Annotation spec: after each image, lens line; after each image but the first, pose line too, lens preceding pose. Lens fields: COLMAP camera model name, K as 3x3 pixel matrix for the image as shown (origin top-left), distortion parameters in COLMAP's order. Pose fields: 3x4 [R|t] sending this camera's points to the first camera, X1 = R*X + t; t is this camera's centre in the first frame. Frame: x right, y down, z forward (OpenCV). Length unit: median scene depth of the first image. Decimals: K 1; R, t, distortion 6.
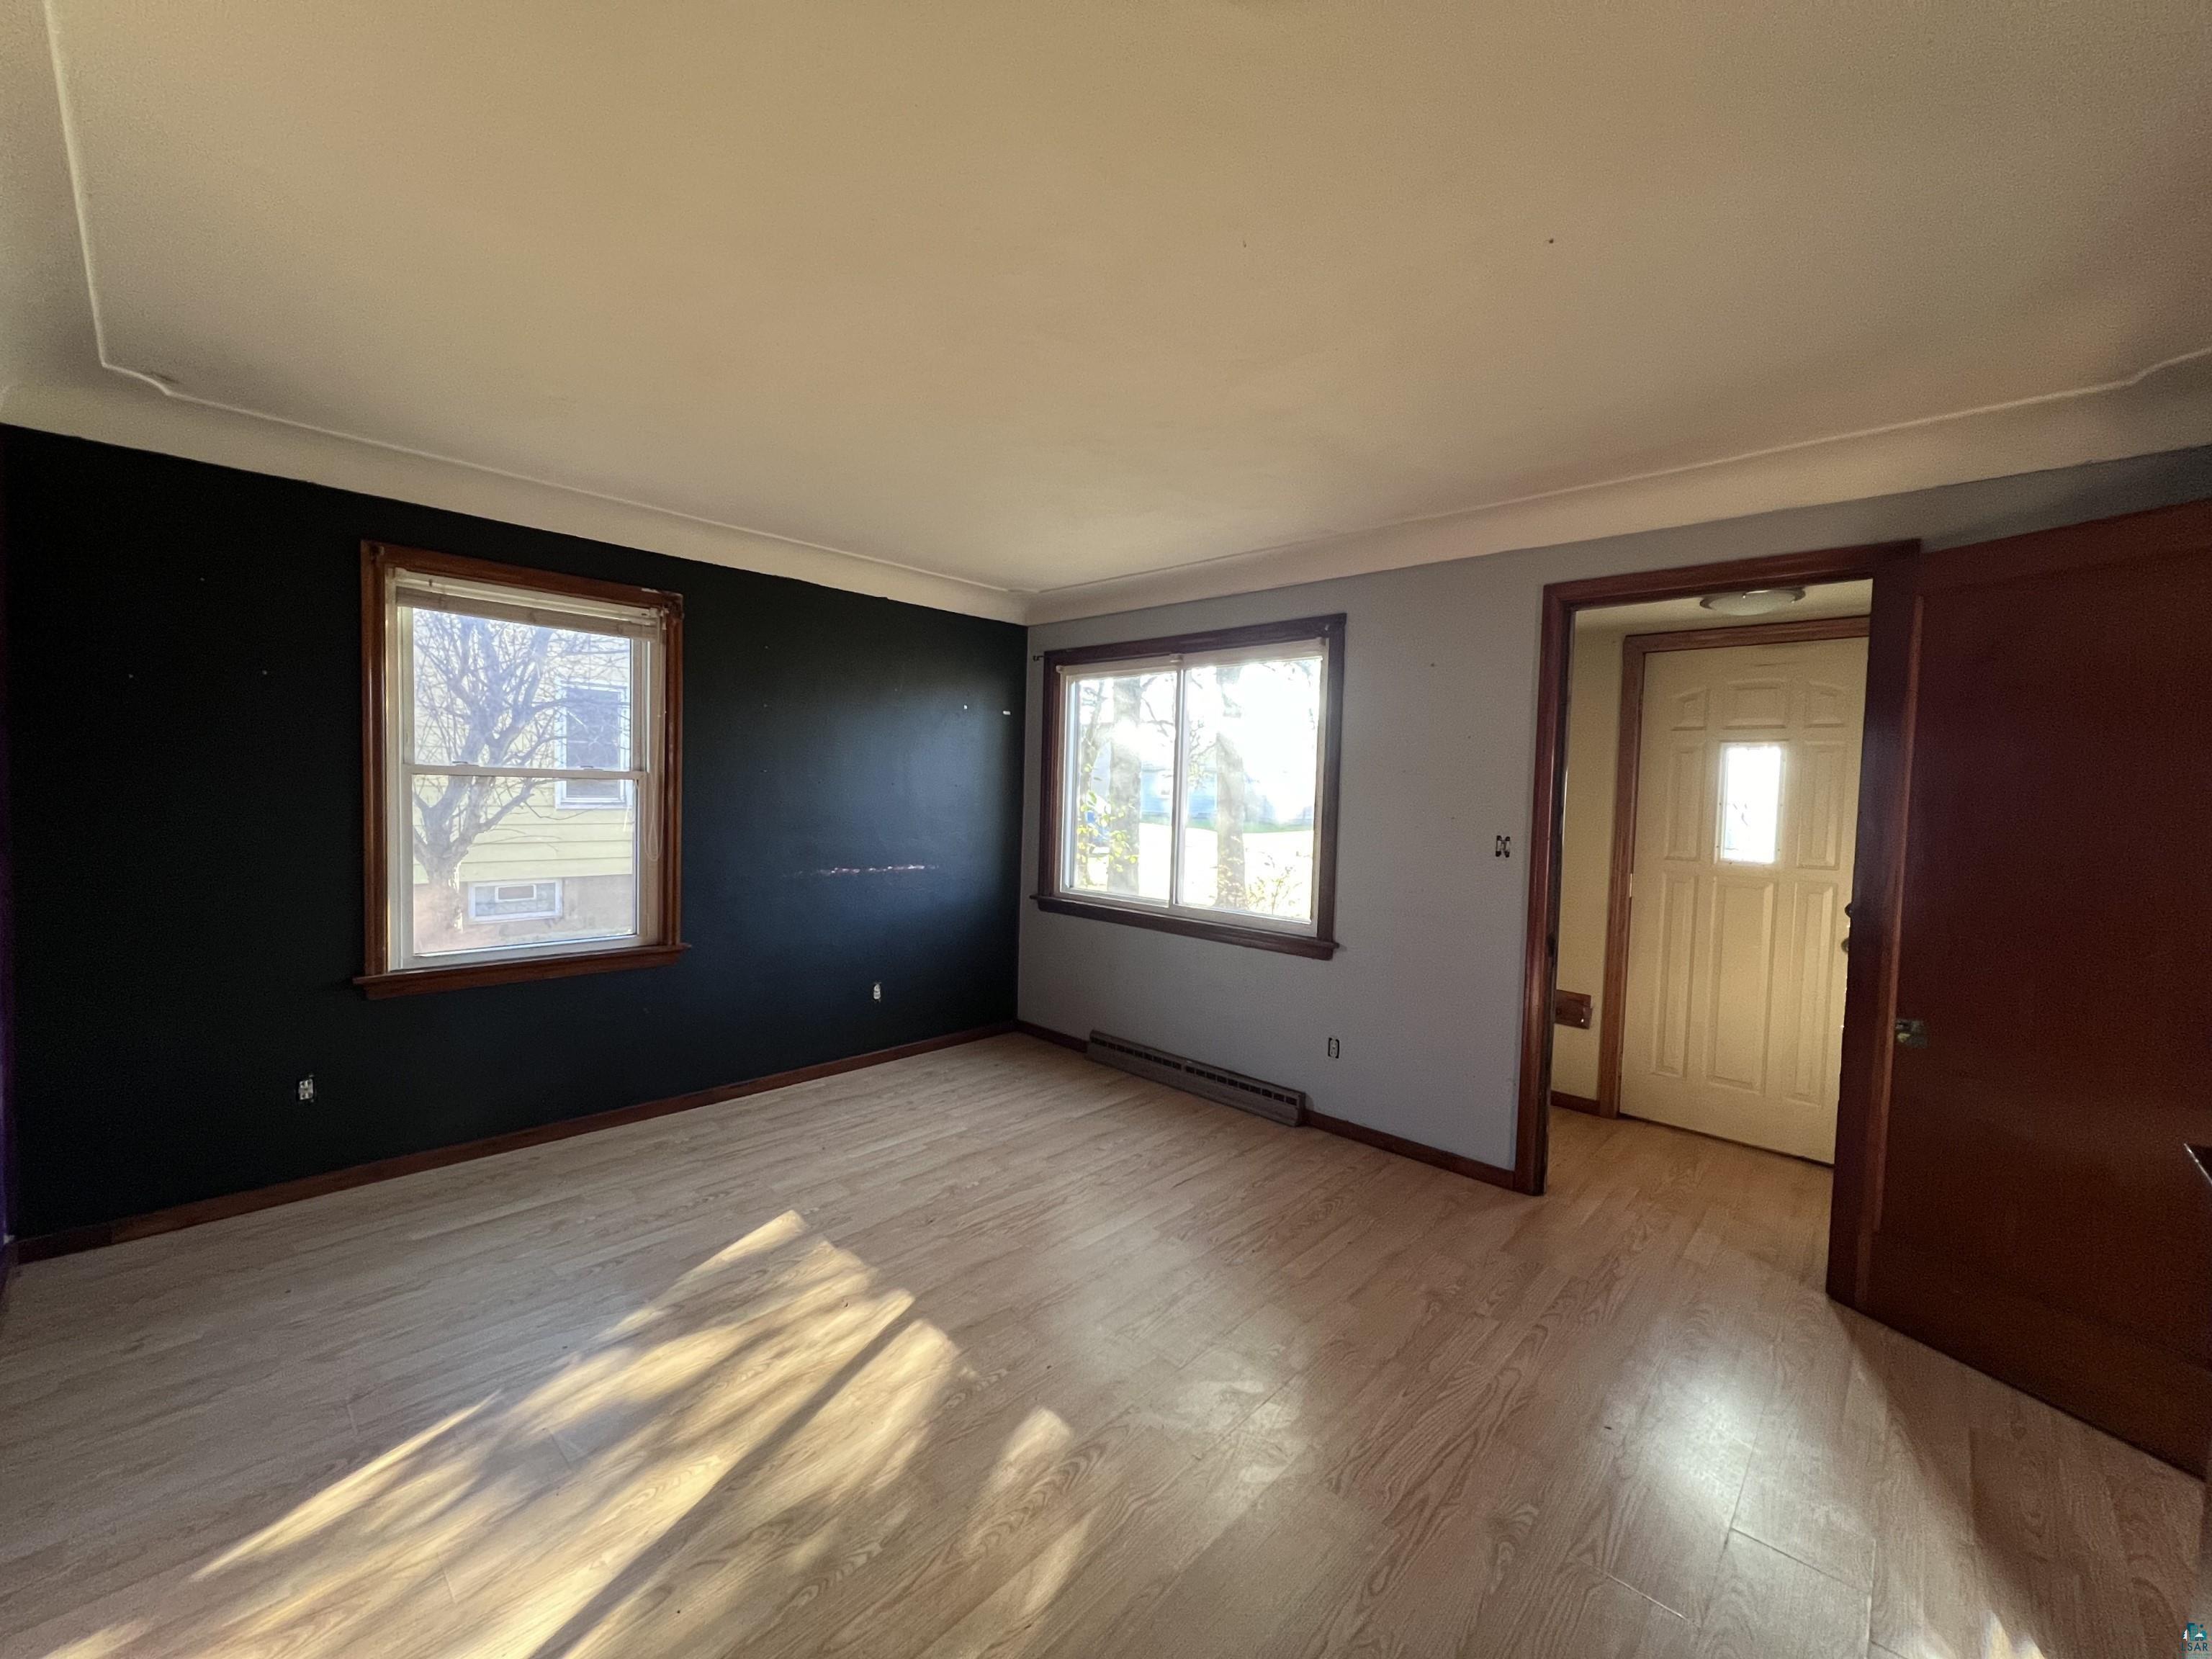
lens RADIAL K [[881.7, 0, 1097.8], [0, 881.7, 832.3], [0, 0, 1]] dist [-0.000663, -0.000046]
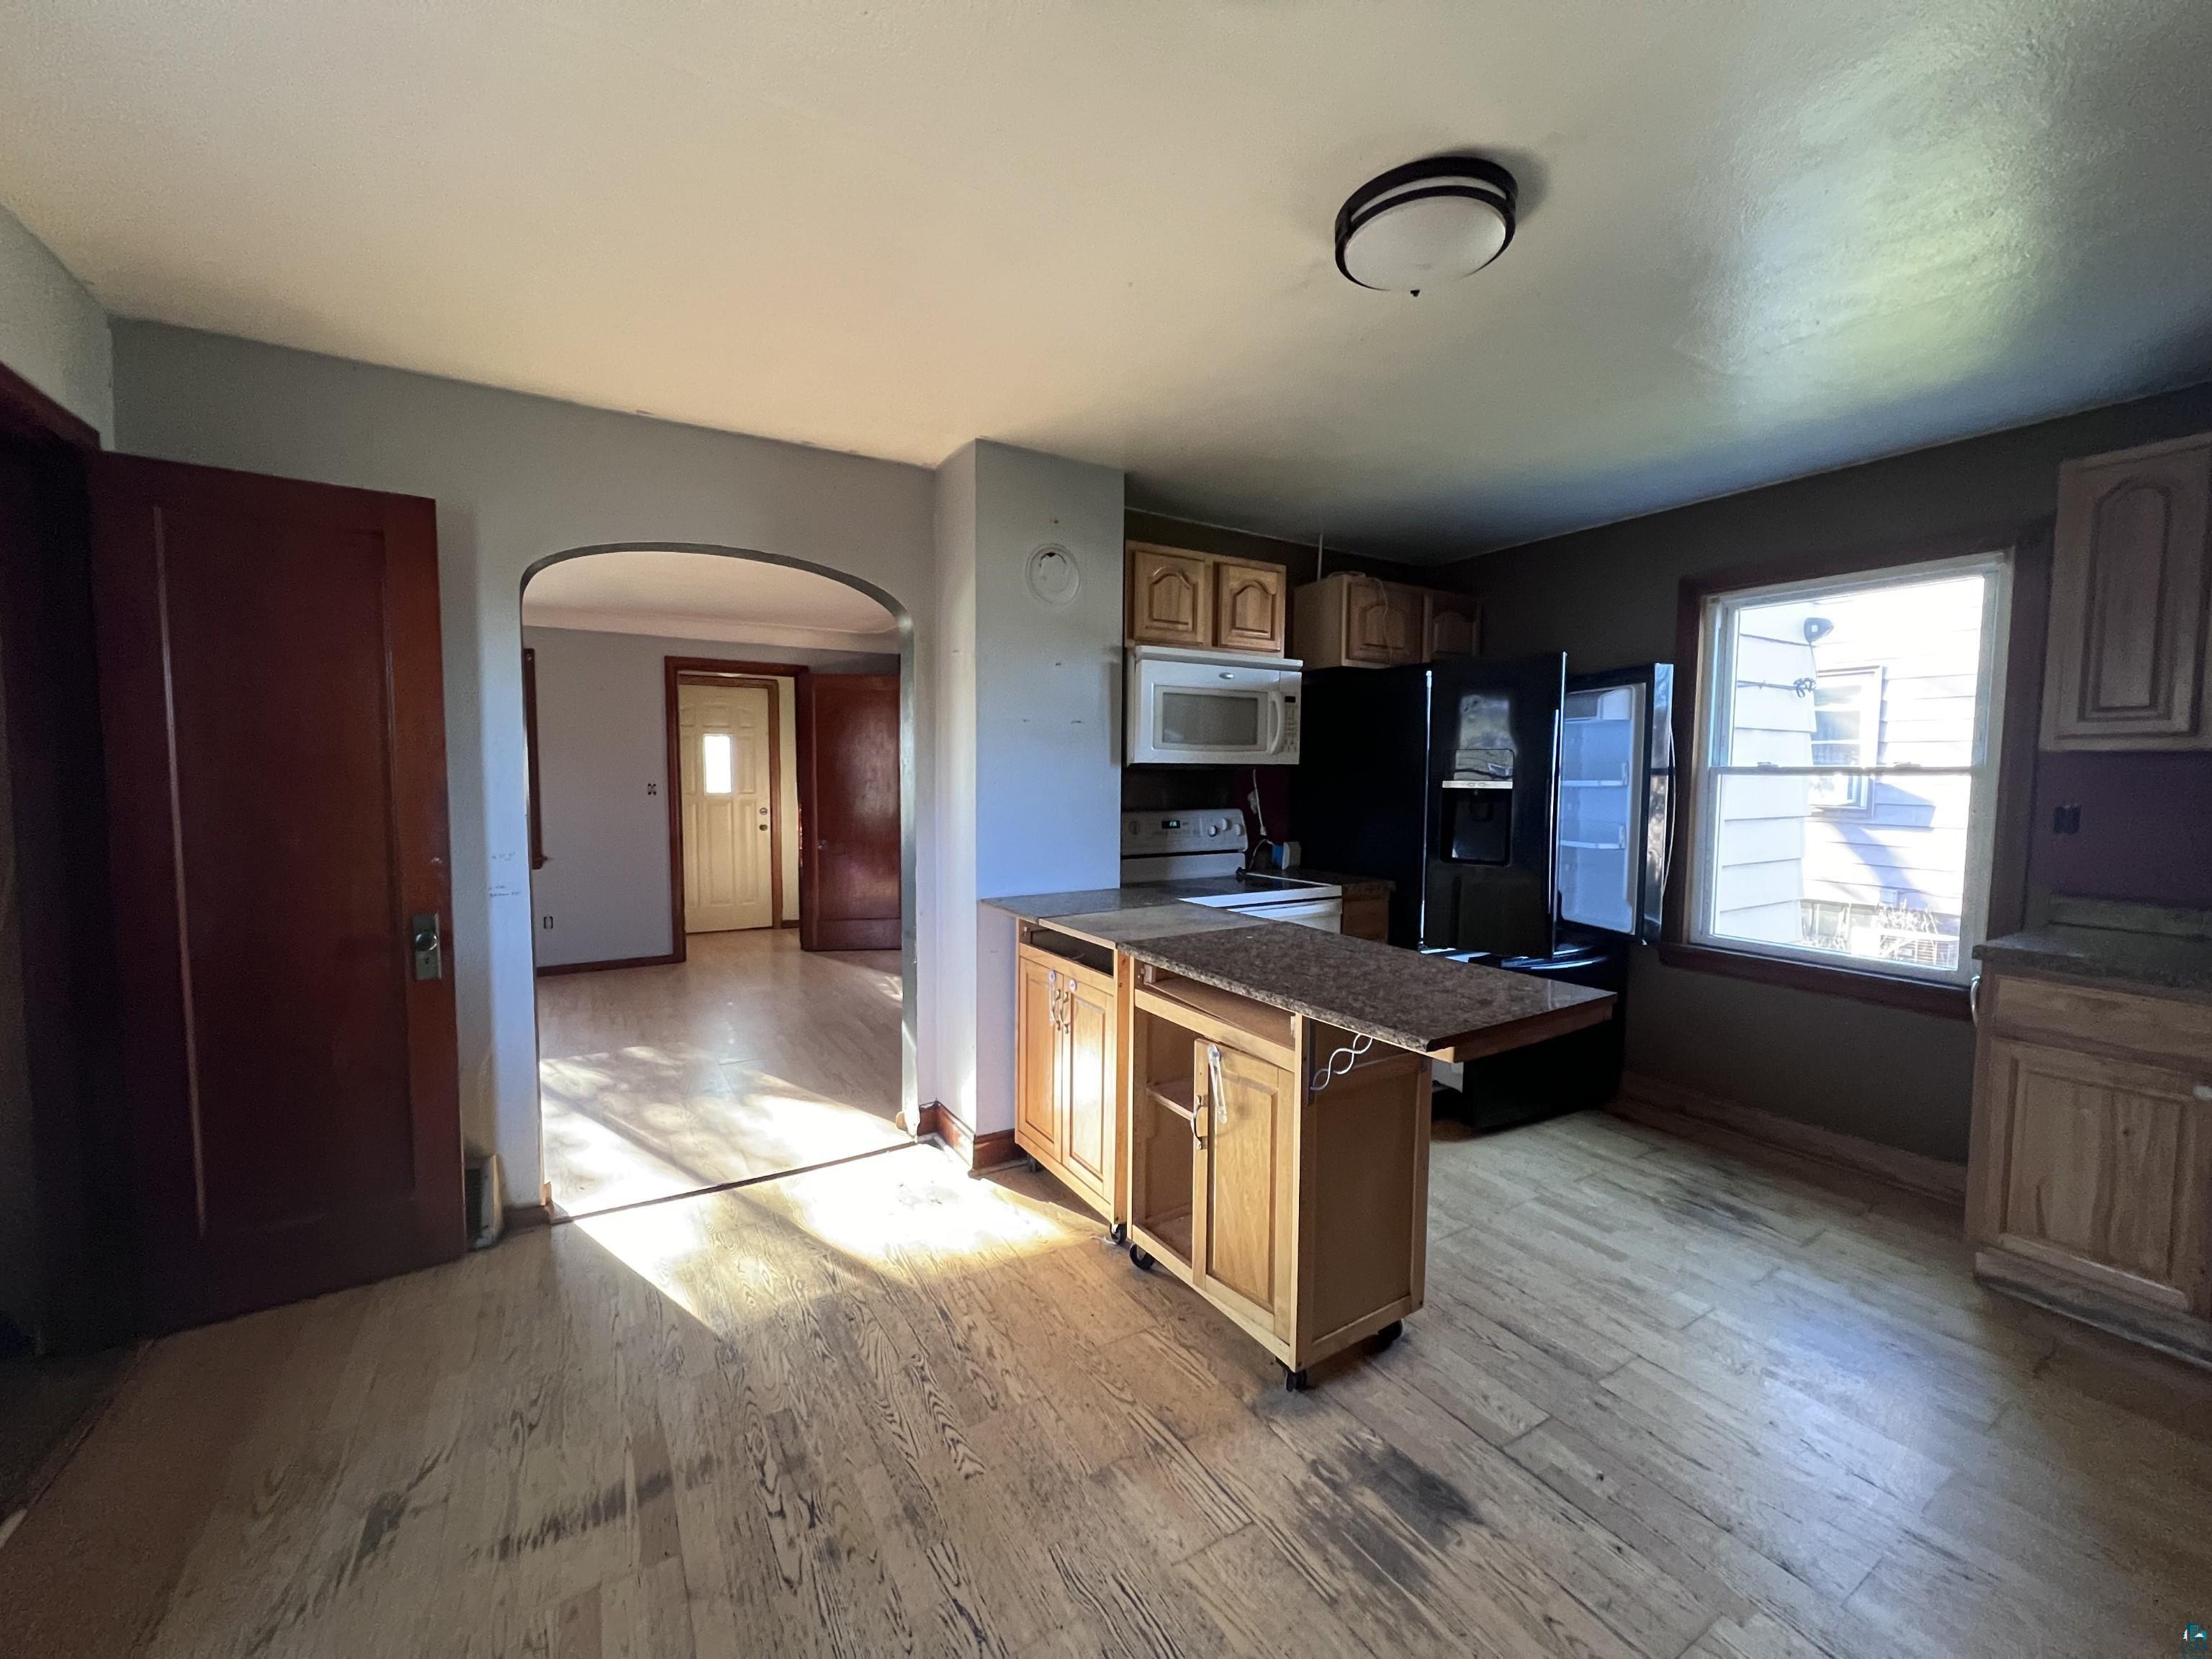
lens RADIAL K [[881.7, 0, 1105.9], [0, 881.7, 821.8], [0, 0, 1]] dist [-0.000663, -0.000046]
pose [[0.265410, -0.082603, 0.960591, -1.237830], [0.049510, 0.996176, 0.071983, -0.001645], [-0.962864, 0.028454, 0.268485, -0.508881]]
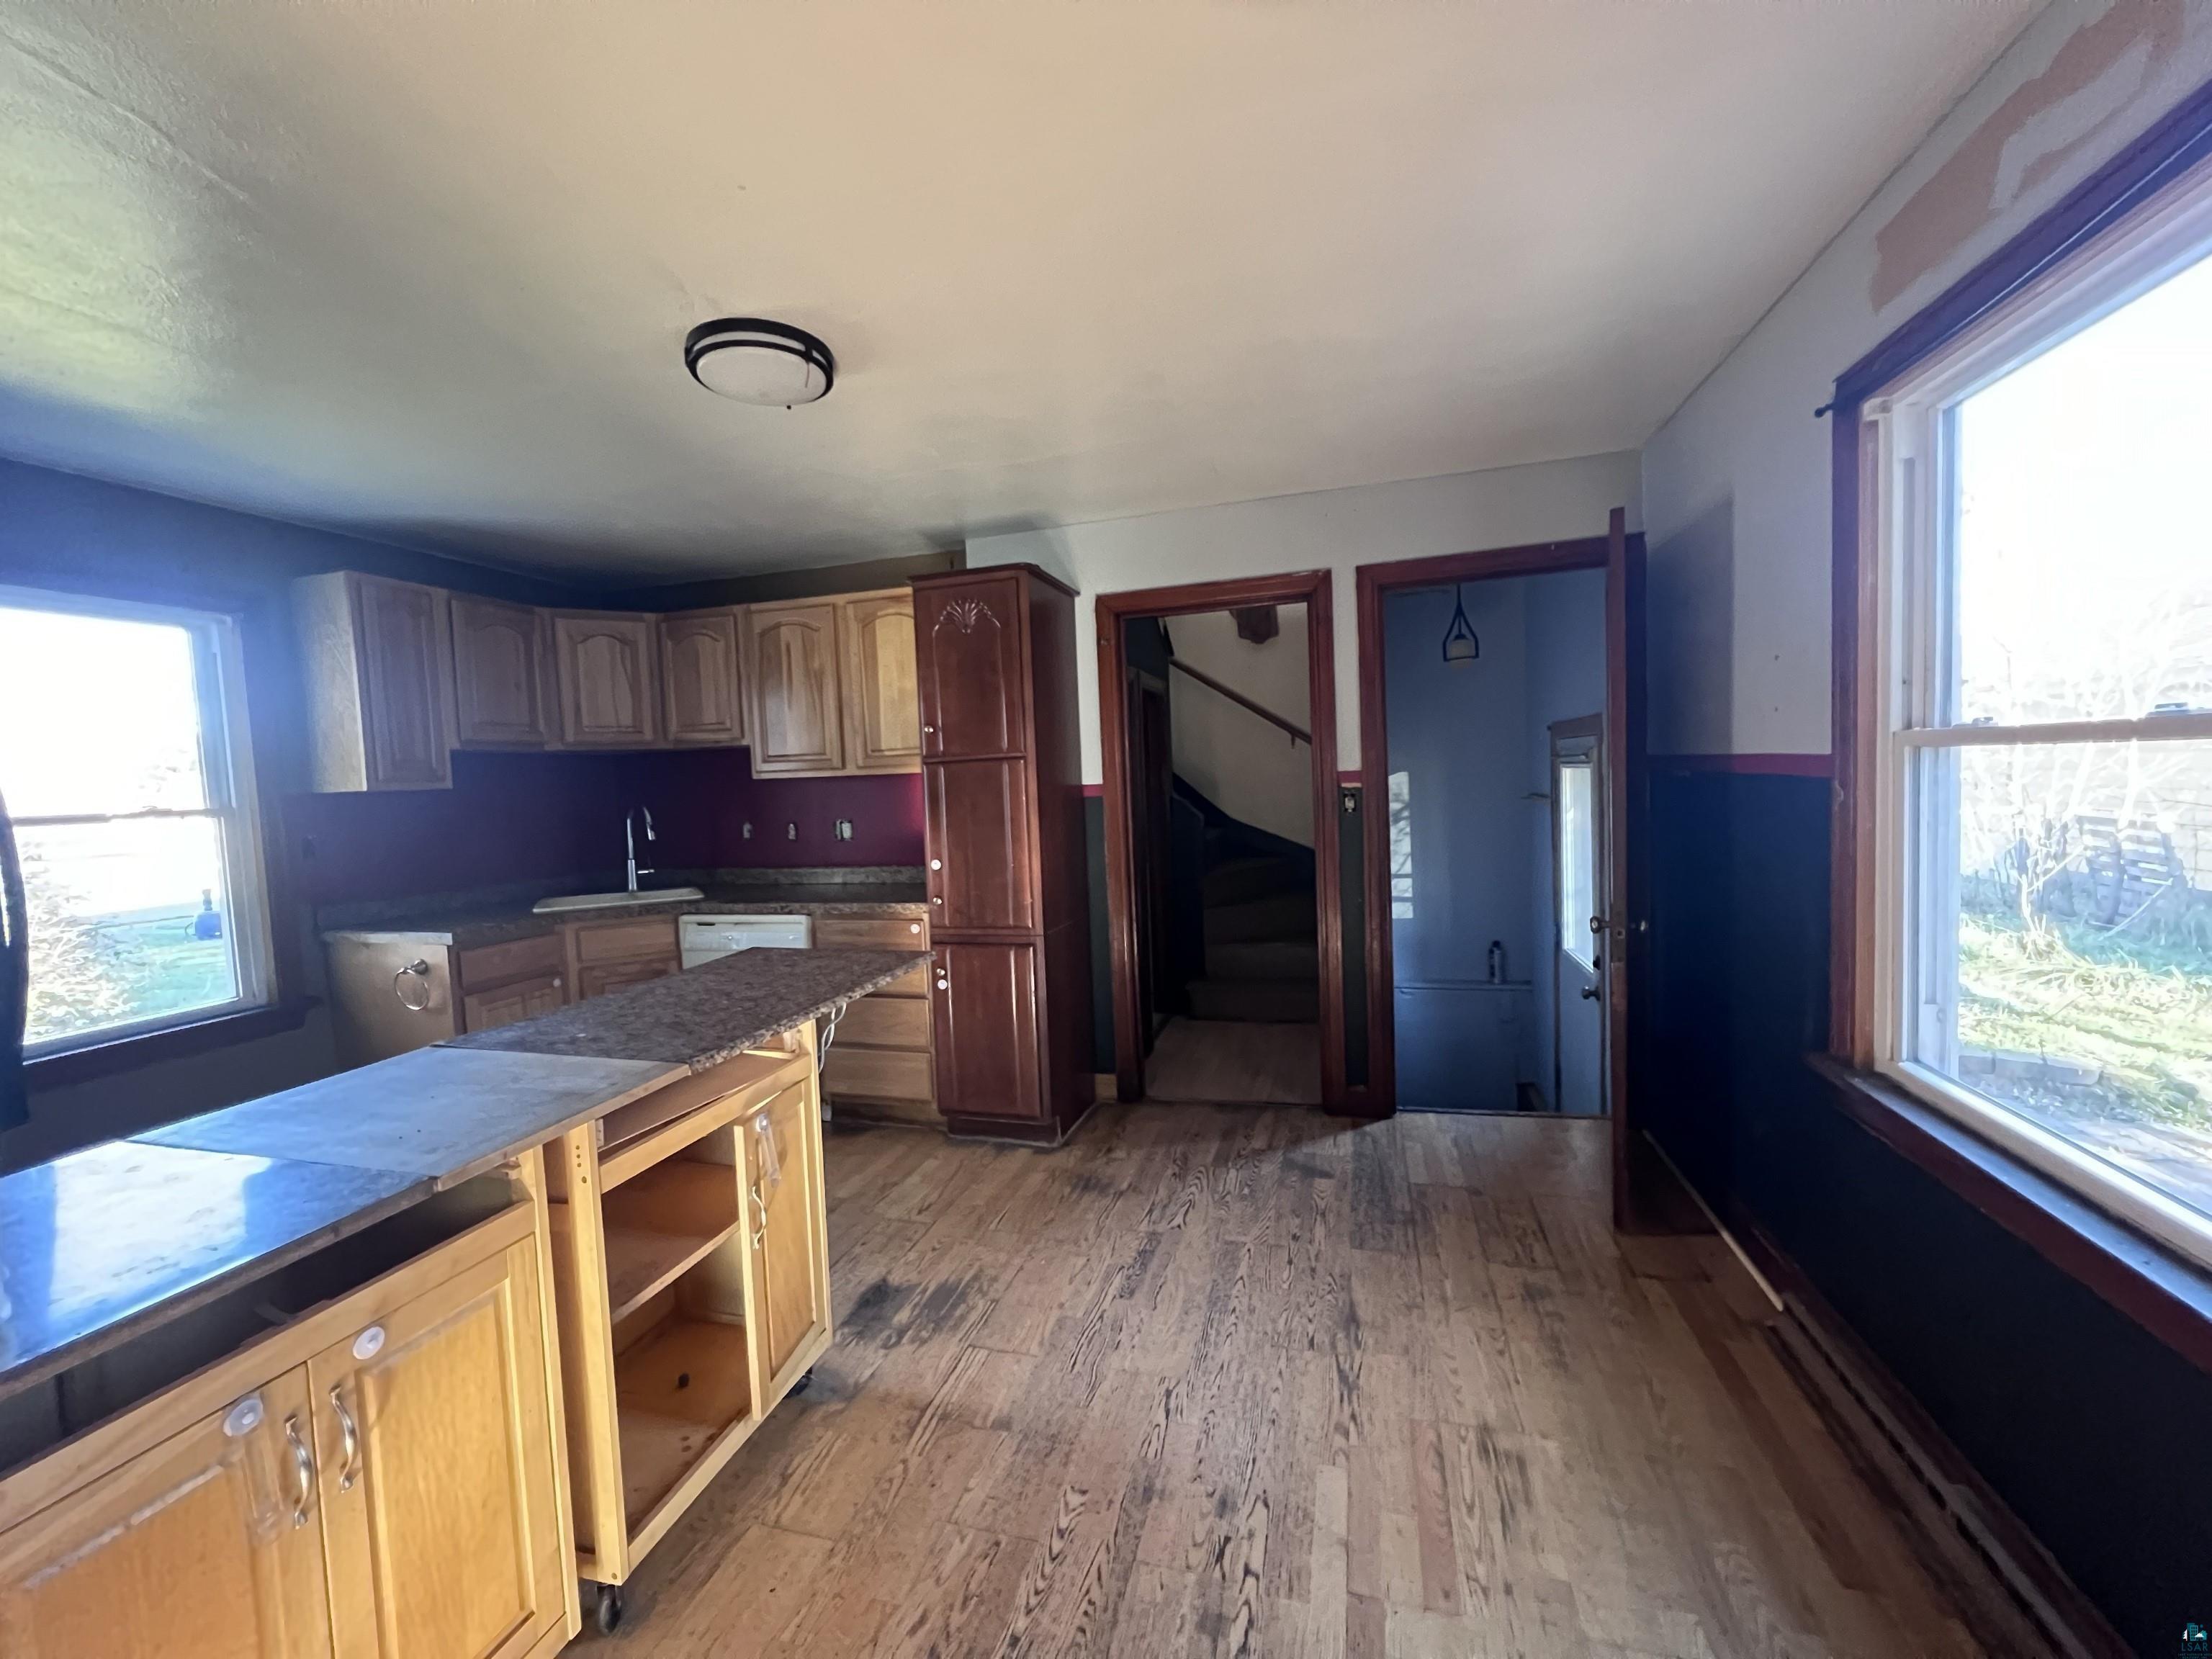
lens RADIAL K [[888.6, 0, 1105.2], [0, 888.6, 827.1], [0, 0, 1]] dist [0.000901, -0.000001]
pose [[-0.885958, 0.034644, -0.462469, -0.485842], [-0.008514, 0.995823, 0.090909, -0.024564], [0.463687, 0.084479, -0.881962, 0.243885]]
